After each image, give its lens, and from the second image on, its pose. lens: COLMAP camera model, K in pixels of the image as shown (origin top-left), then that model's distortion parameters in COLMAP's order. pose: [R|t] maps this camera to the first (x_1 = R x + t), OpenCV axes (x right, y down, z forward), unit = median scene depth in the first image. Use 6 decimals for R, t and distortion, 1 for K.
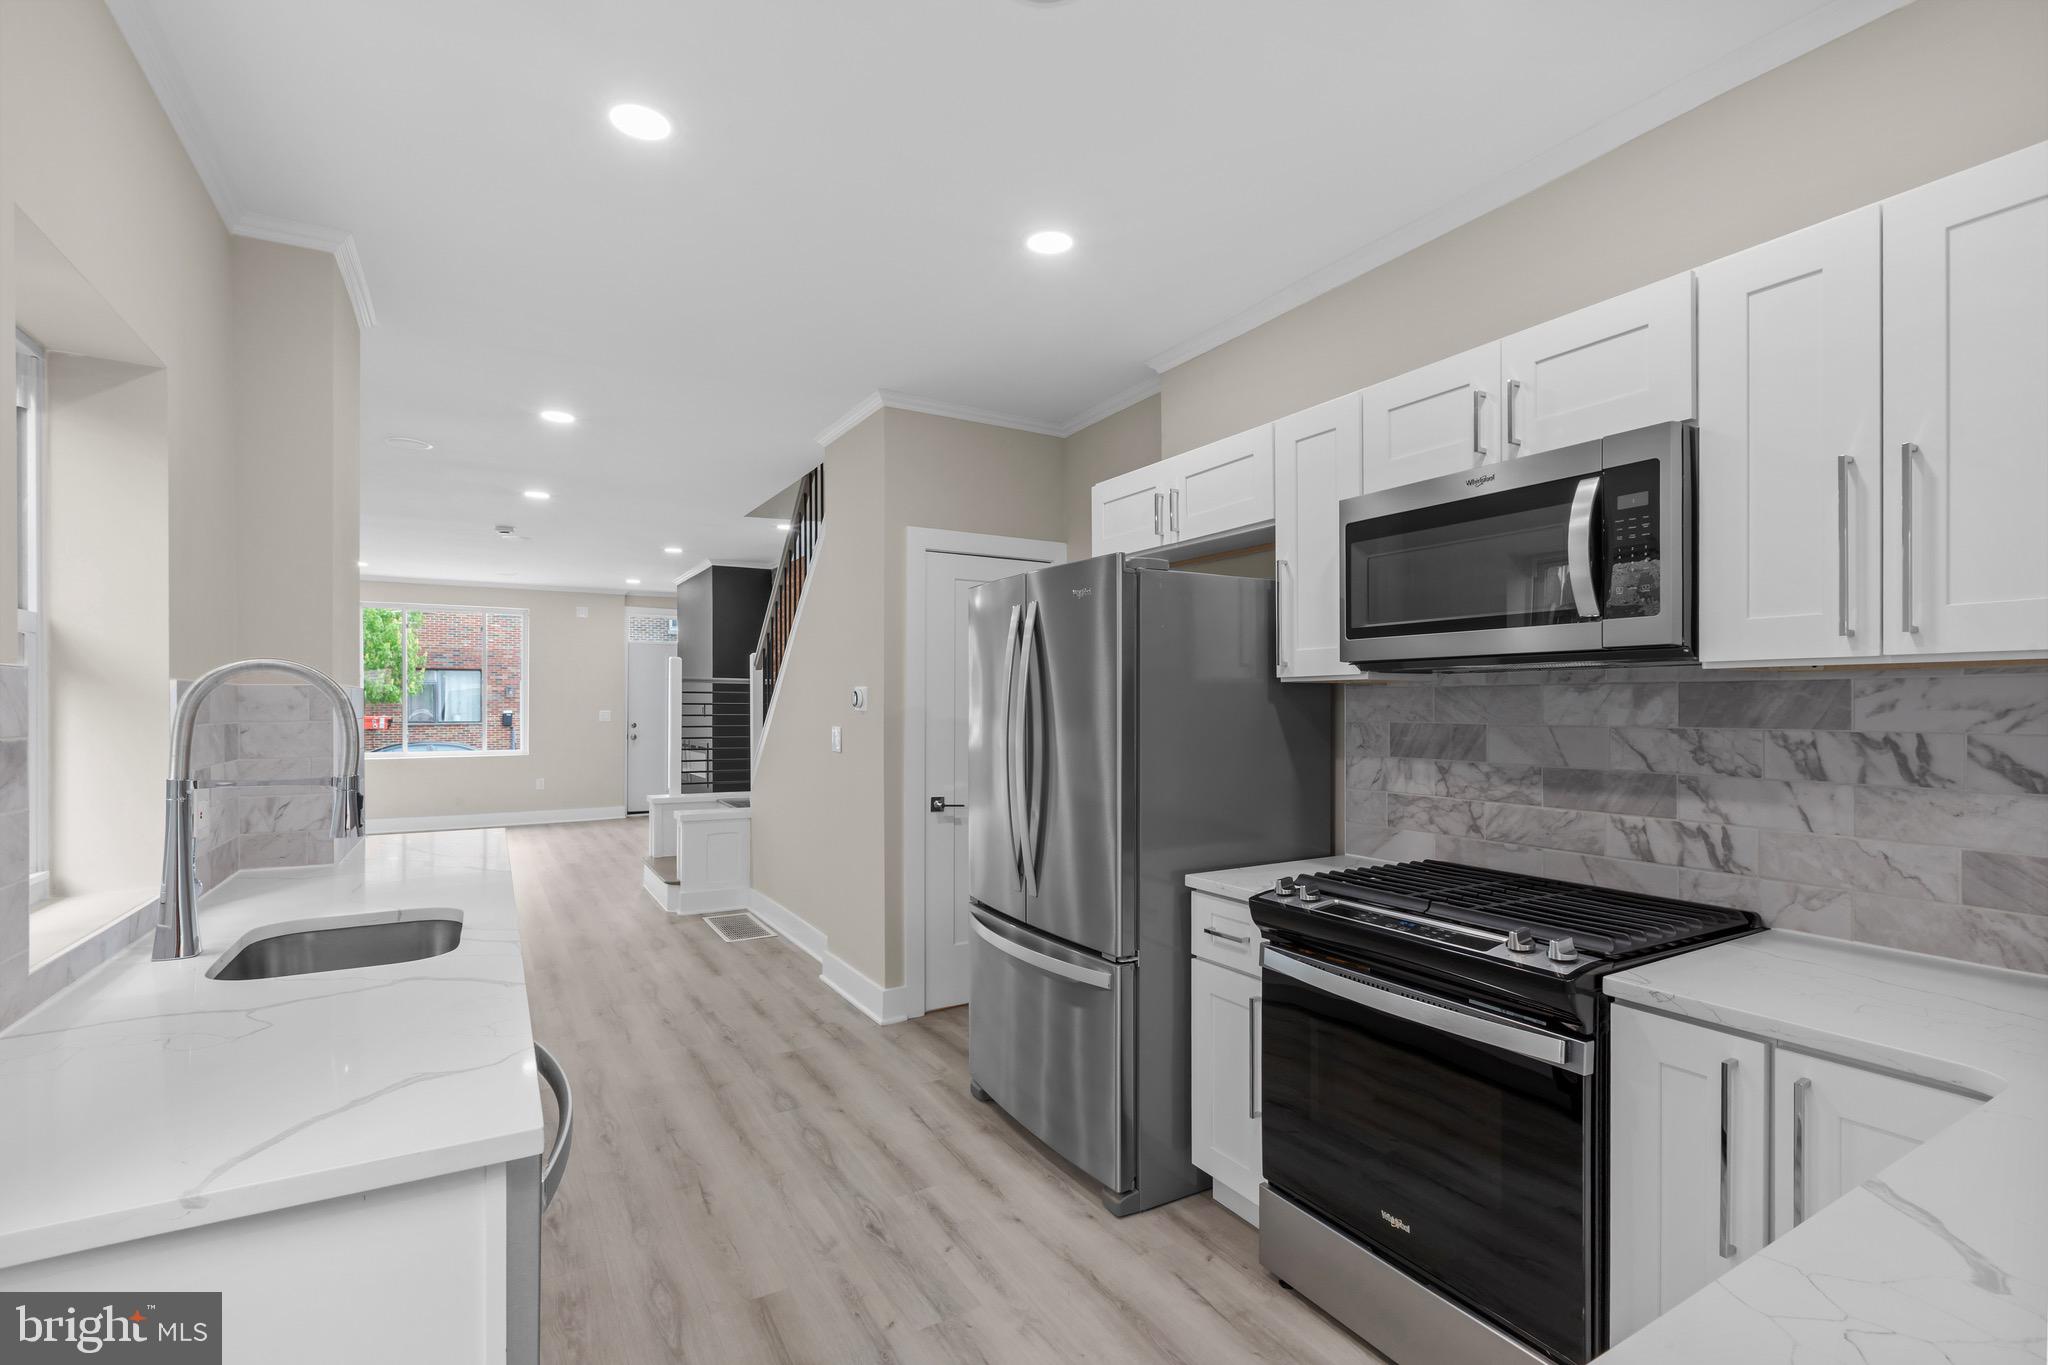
lens RADIAL K [[935.5, 0, 1025.5], [0, 935.5, 721.5], [0, 0, 1]] dist [-0.010207, 0.005915]
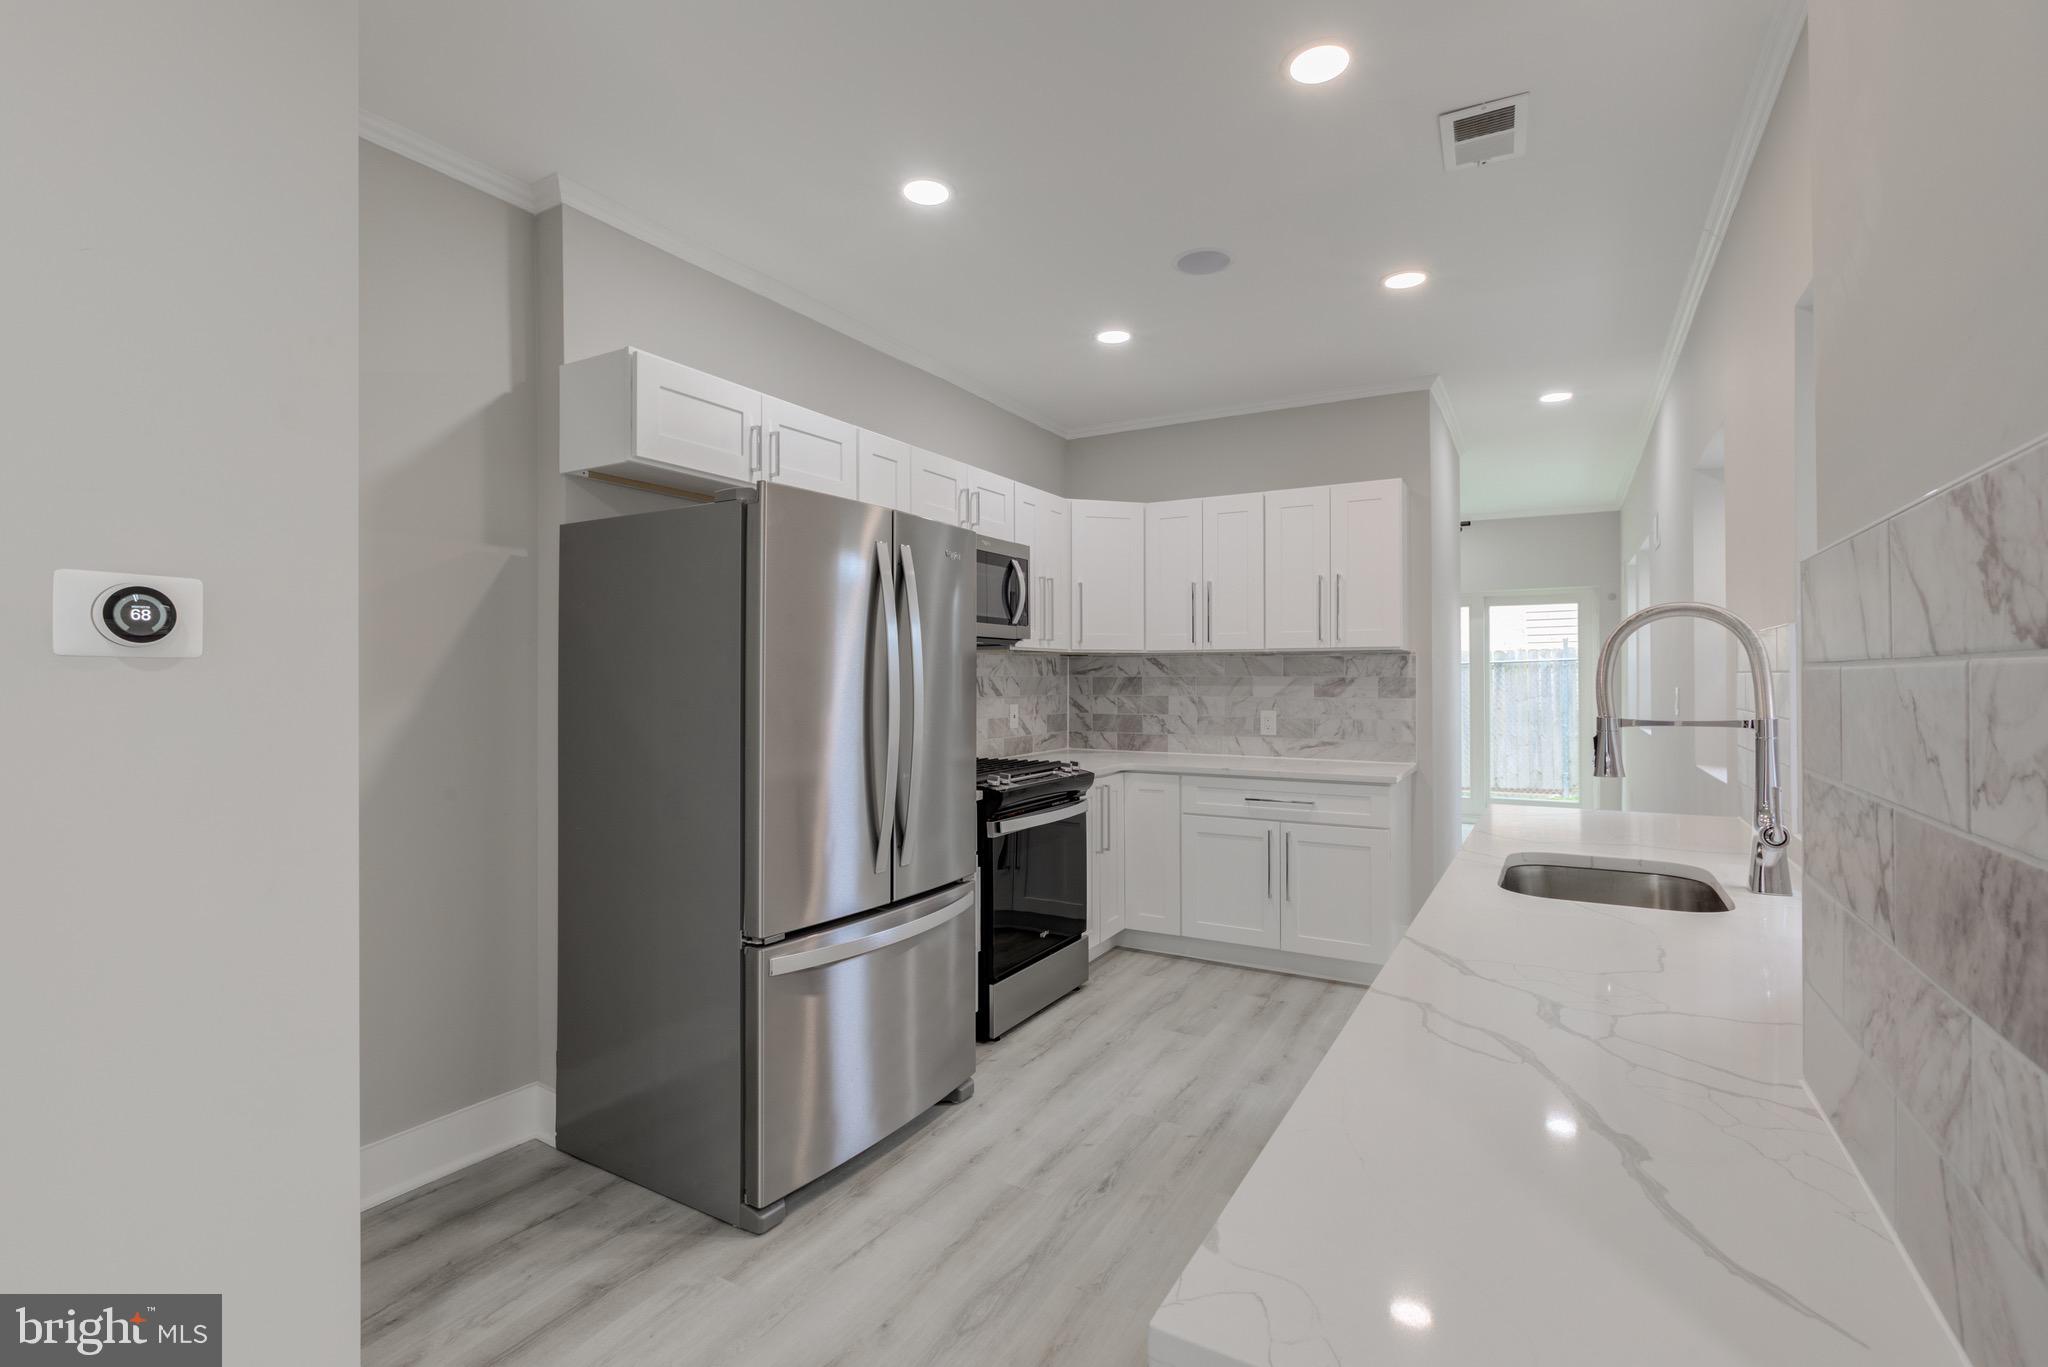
lens RADIAL K [[935.5, 0, 1057.4], [0, 935.5, 672.5], [0, 0, 1]] dist [-0.010207, 0.005915]
pose [[-0.523547, 0.005568, 0.851979, -0.828742], [0.015573, 0.999874, 0.003035, -0.000912], [-0.851854, 0.014857, -0.523568, 1.311600]]
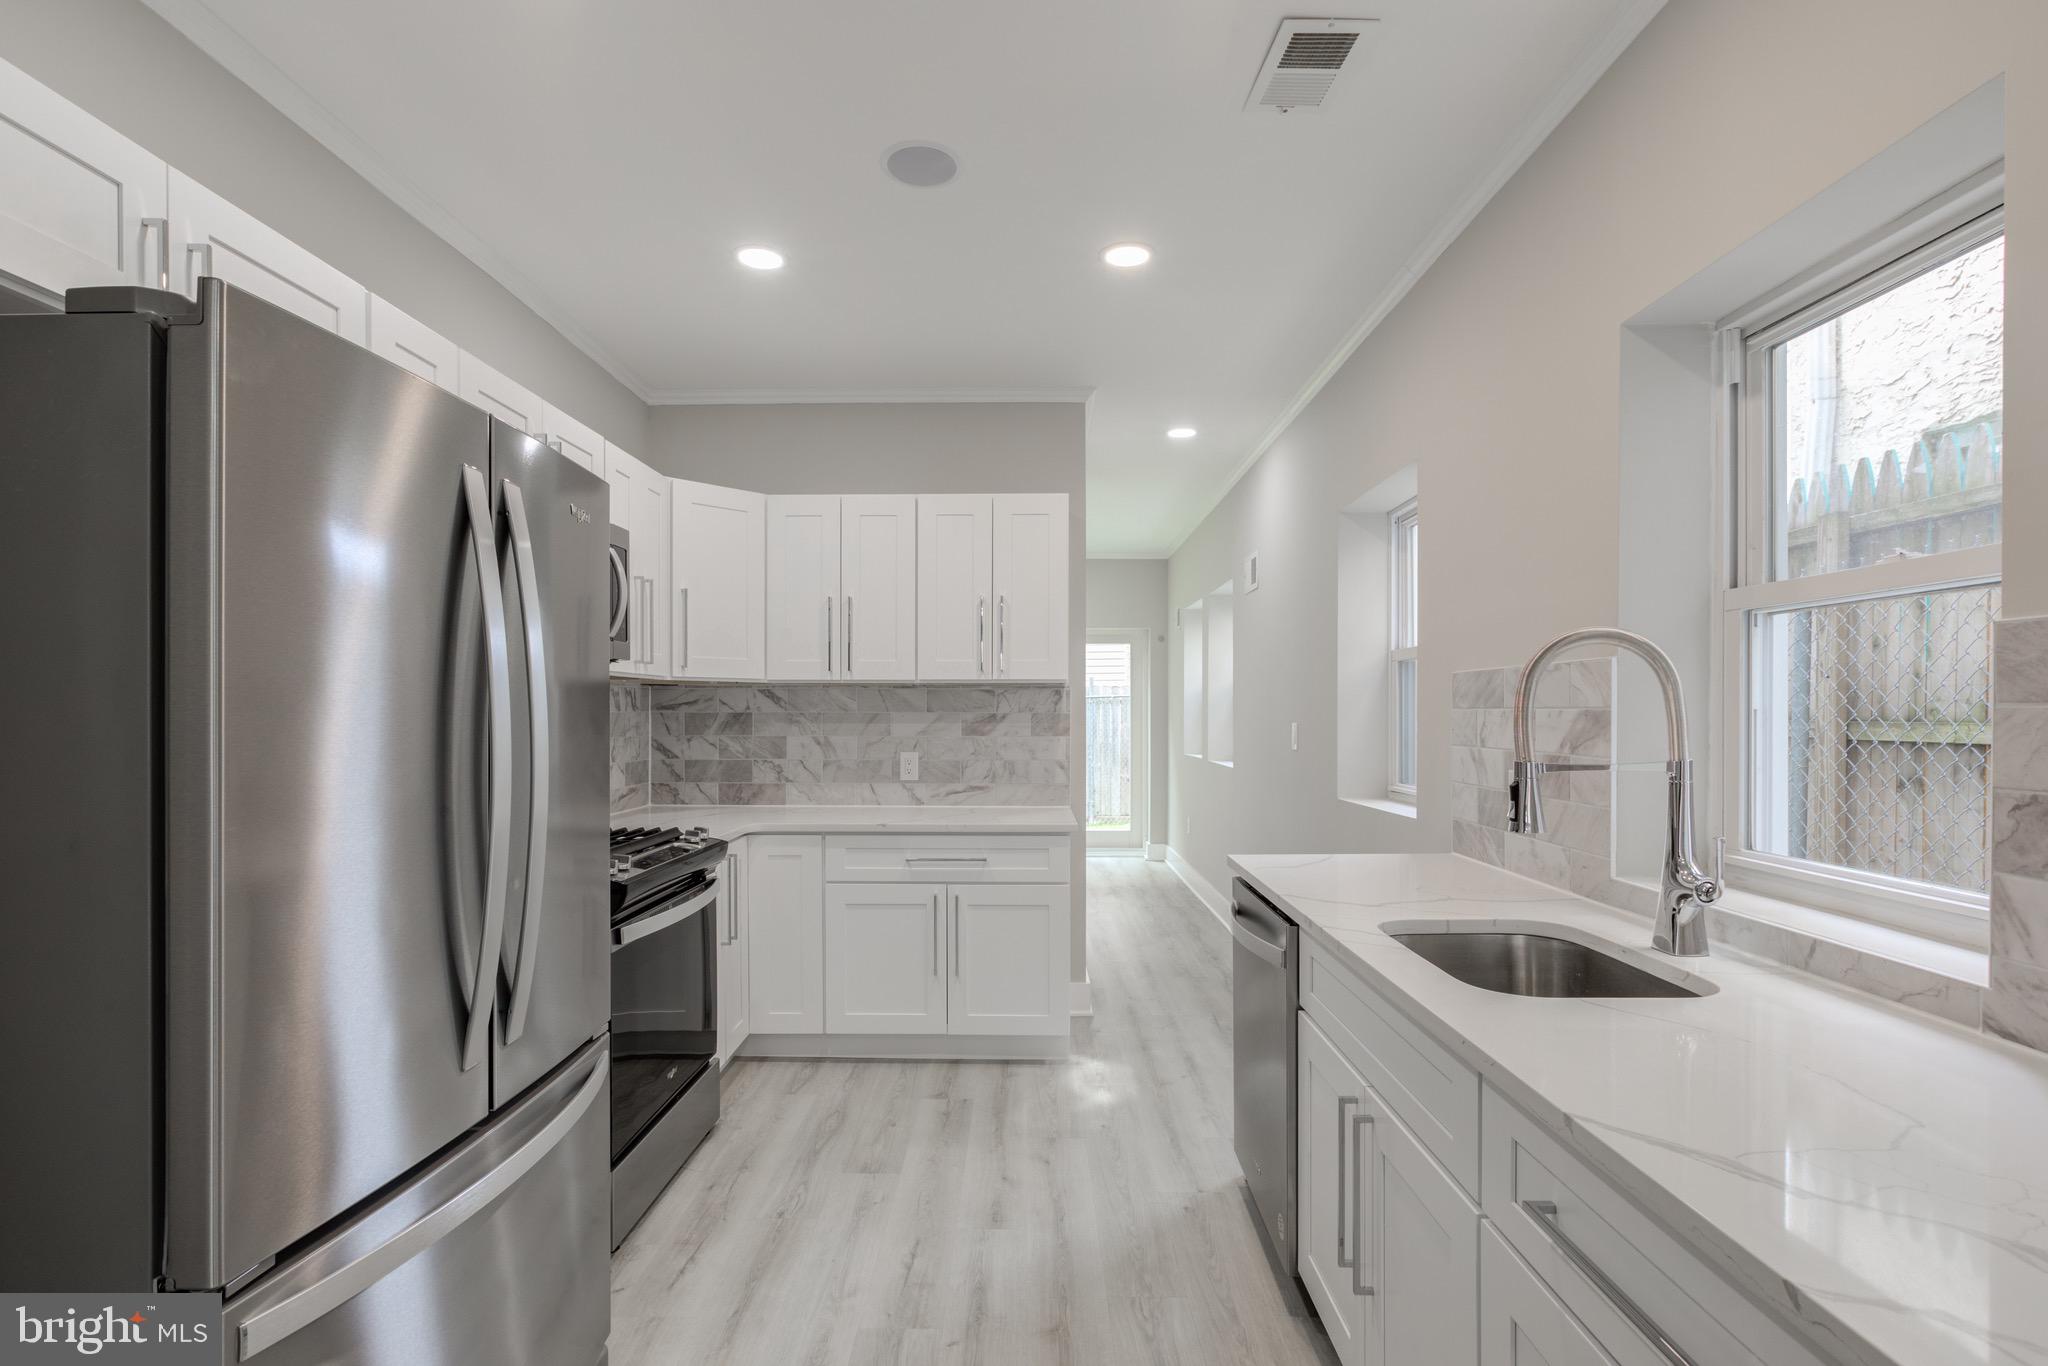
lens RADIAL K [[935.5, 0, 1029.0], [0, 935.5, 718.1], [0, 0, 1]] dist [-0.010207, 0.005915]
pose [[-0.861286, -0.001915, 0.508117, -0.494245], [0.009695, 0.999749, 0.020201, -0.001386], [-0.508029, 0.022326, -0.861051, 1.262892]]
